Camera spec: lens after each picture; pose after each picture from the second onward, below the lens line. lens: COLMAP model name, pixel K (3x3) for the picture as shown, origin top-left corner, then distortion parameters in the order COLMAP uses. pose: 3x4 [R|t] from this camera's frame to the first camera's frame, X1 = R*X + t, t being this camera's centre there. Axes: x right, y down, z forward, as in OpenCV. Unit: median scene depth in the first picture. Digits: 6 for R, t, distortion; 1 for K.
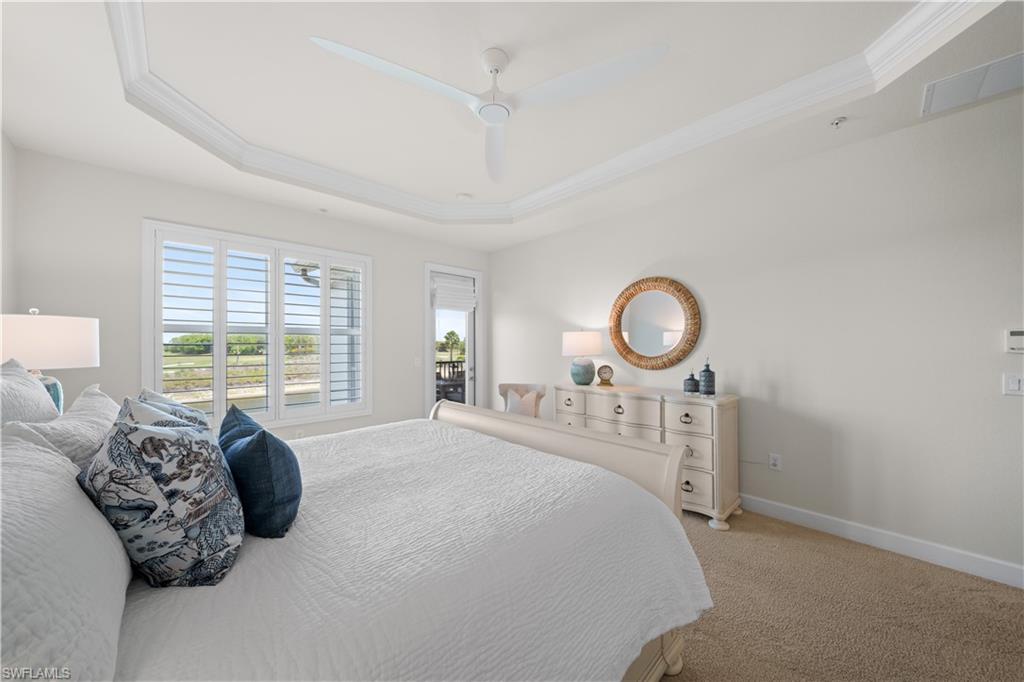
lens RADIAL K [[358.3, 0, 517.5], [0, 358.3, 342.7], [0, 0, 1]] dist [-0.000391, -0.000064]
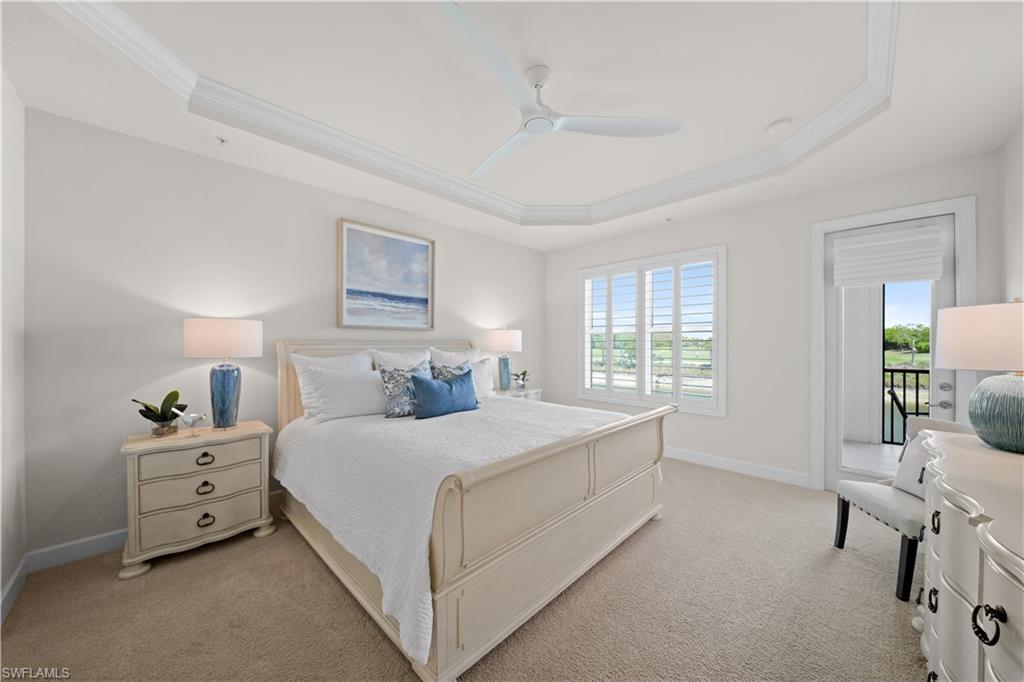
lens RADIAL K [[358.3, 0, 517.5], [0, 358.3, 342.7], [0, 0, 1]] dist [-0.000391, -0.000064]
pose [[0.028463, 0.001016, -0.999594, 0.528666], [0.009967, 0.999949, 0.001300, 0.003067], [0.999545, -0.010000, 0.028451, 0.481101]]
